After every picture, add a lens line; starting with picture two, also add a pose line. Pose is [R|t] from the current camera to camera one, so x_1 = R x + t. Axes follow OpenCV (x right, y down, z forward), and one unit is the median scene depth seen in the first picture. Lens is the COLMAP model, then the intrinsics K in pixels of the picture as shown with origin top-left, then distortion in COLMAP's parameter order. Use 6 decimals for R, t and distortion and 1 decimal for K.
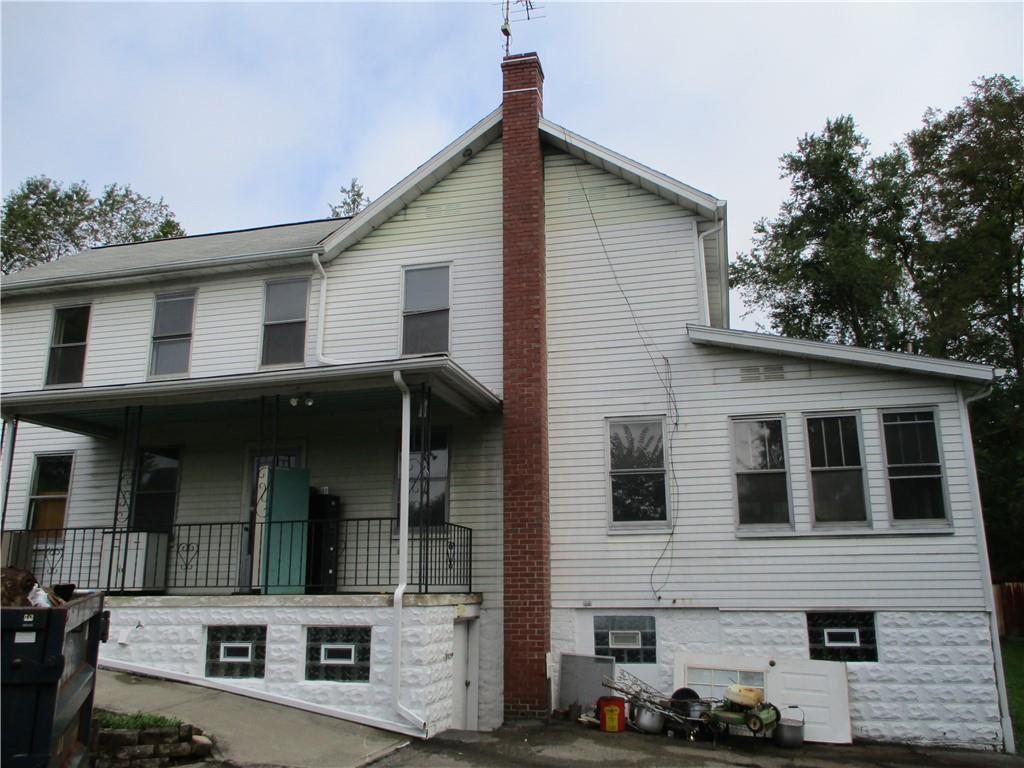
lens RADIAL K [[830.2, 0, 512.1], [0, 830.2, 384.9], [0, 0, 1]] dist [-0.012899, 0.000236]
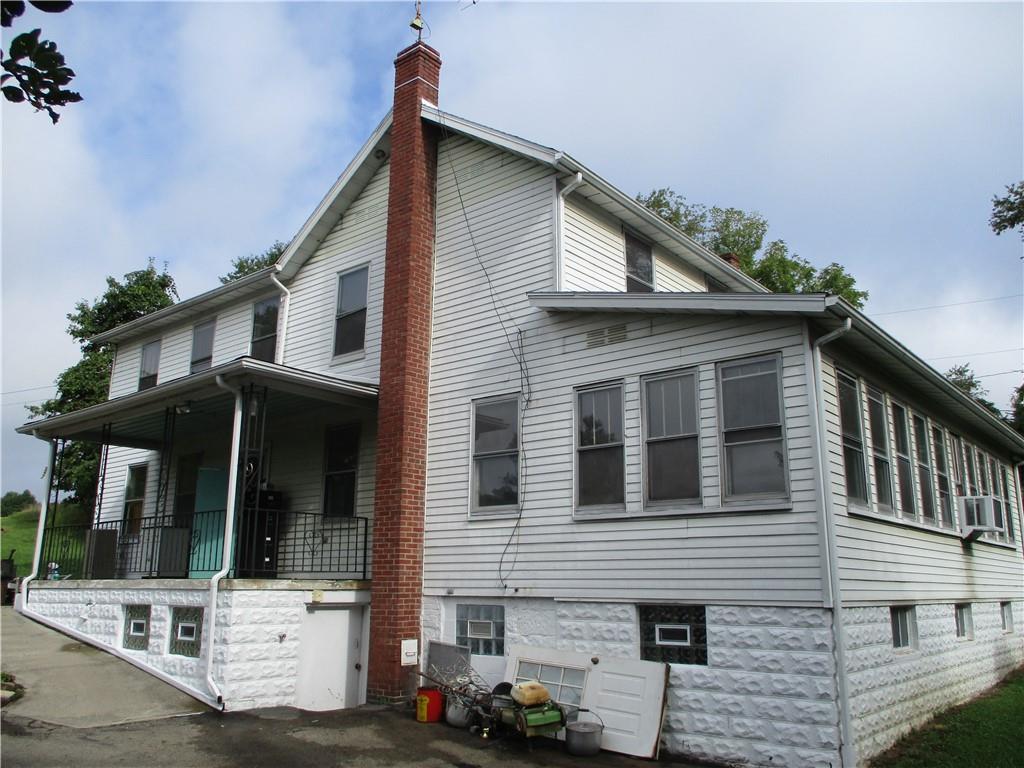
lens RADIAL K [[830.2, 0, 514.2], [0, 830.2, 381.9], [0, 0, 1]] dist [-0.012899, 0.000236]
pose [[0.902207, -0.092849, -0.421190, 0.609125], [0.093627, 0.995428, -0.018884, 0.044497], [0.421018, -0.022398, 0.906776, 0.155632]]
